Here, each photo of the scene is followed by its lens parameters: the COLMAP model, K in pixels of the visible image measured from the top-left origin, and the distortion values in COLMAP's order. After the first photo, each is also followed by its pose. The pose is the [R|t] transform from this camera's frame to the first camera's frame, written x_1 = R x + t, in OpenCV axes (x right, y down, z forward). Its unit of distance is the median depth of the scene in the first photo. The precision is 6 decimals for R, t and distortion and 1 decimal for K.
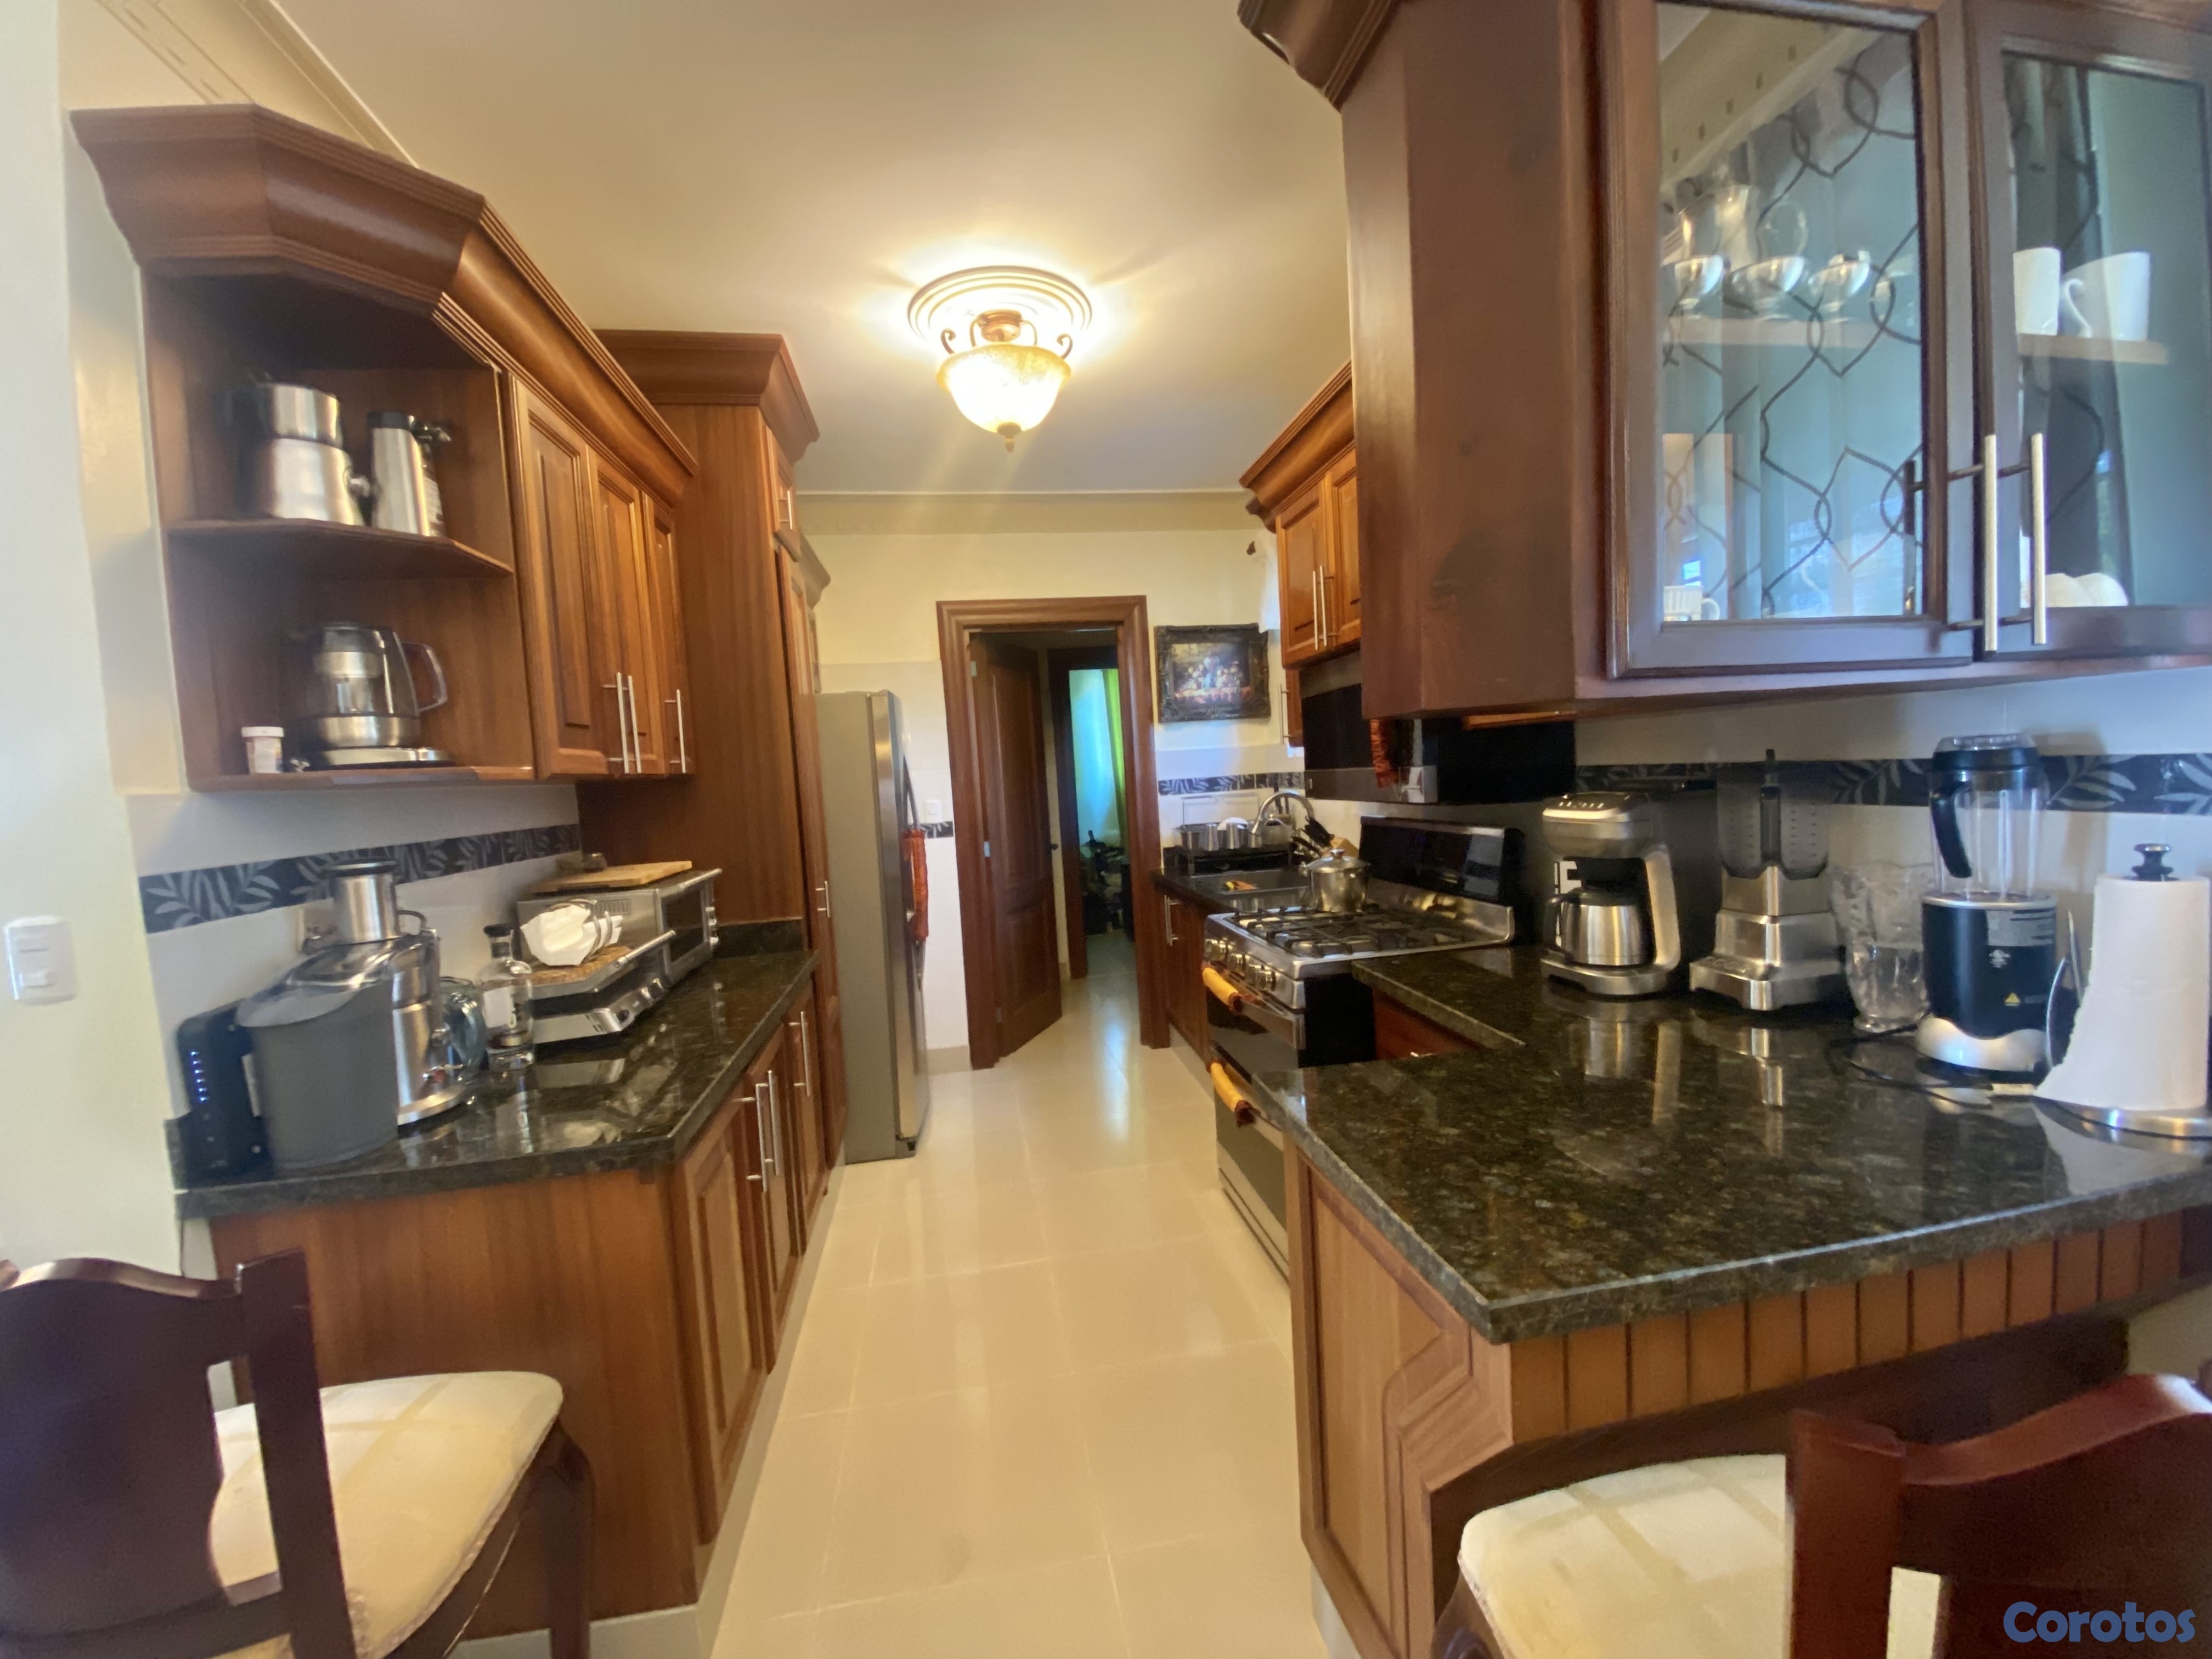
lens RADIAL K [[902.9, 0, 1106.0], [0, 902.9, 829.5], [0, 0, 1]] dist [0.028638, -0.023224]
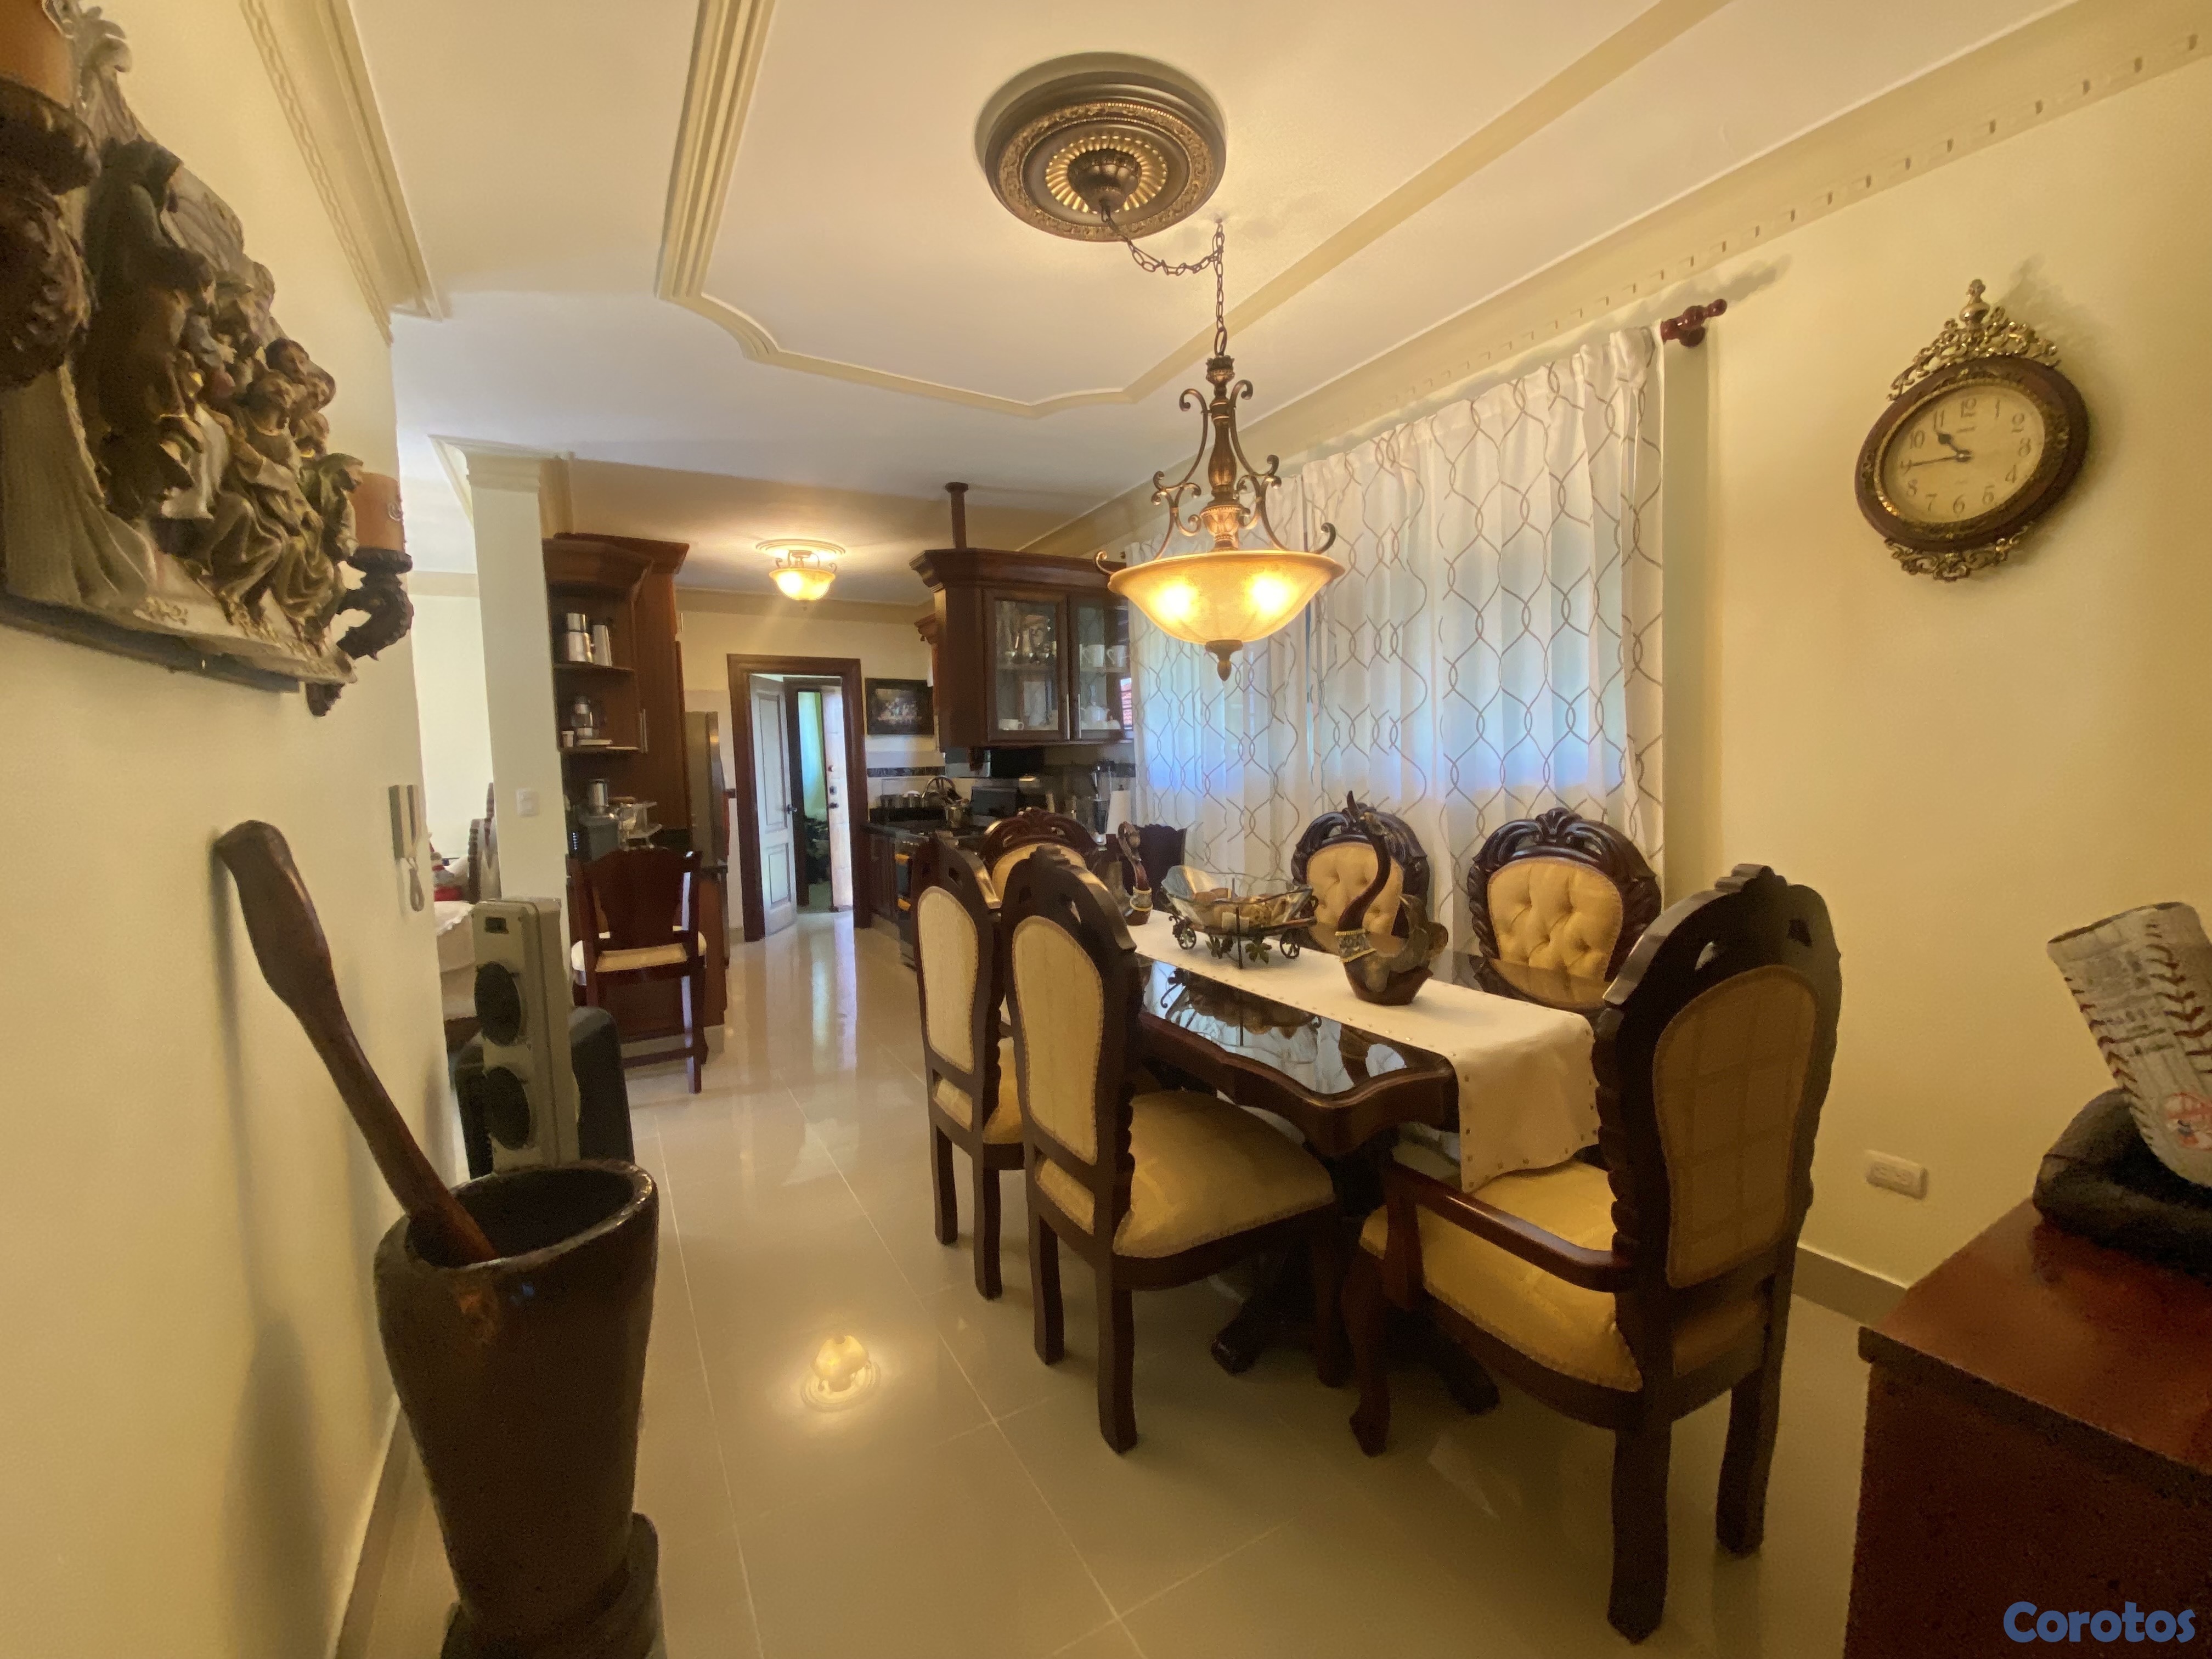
lens RADIAL K [[902.9, 0, 1106.0], [0, 902.9, 829.5], [0, 0, 1]] dist [0.028638, -0.023224]
pose [[0.942059, 0.010139, 0.335294, -0.126835], [-0.008584, 0.999944, -0.006121, 0.095731], [-0.335338, 0.002888, 0.942094, -1.081932]]
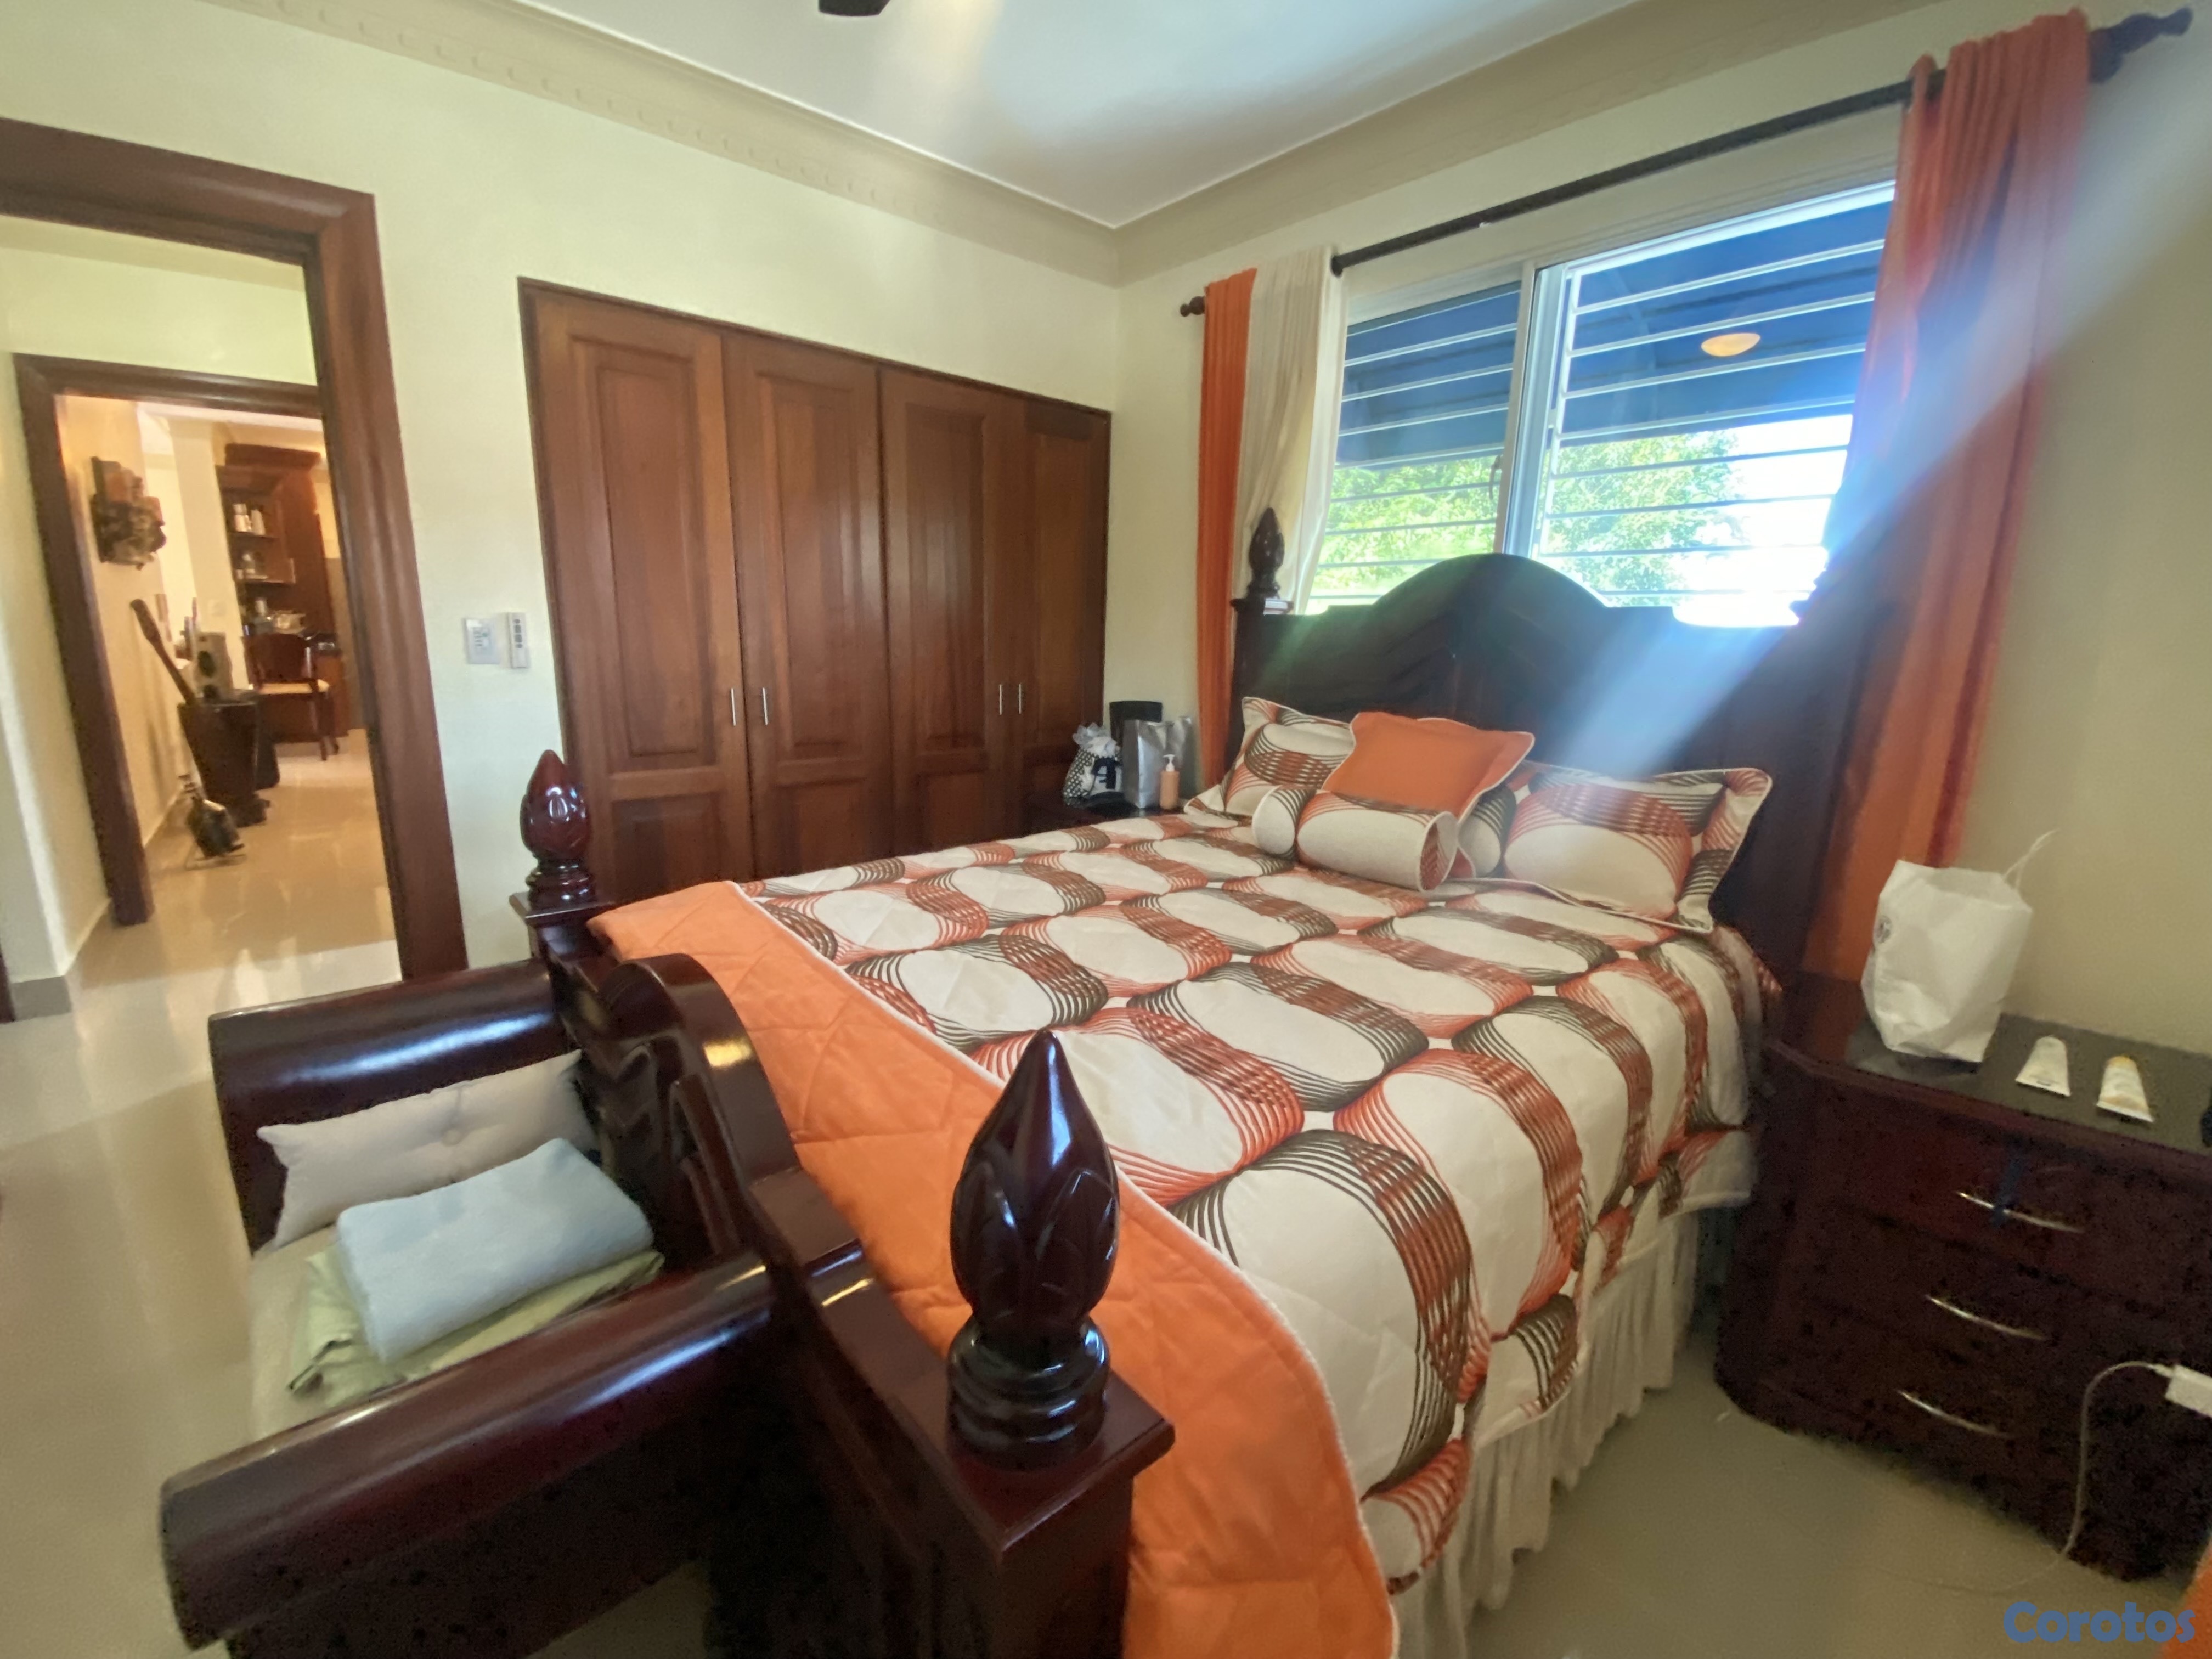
lens RADIAL K [[902.9, 0, 1106.0], [0, 902.9, 829.5], [0, 0, 1]] dist [0.028638, -0.023224]
pose [[0.862013, -0.025910, 0.506224, 0.343341], [-0.048900, 0.989784, 0.133927, 0.202415], [-0.504522, -0.140201, 0.851939, -2.964285]]
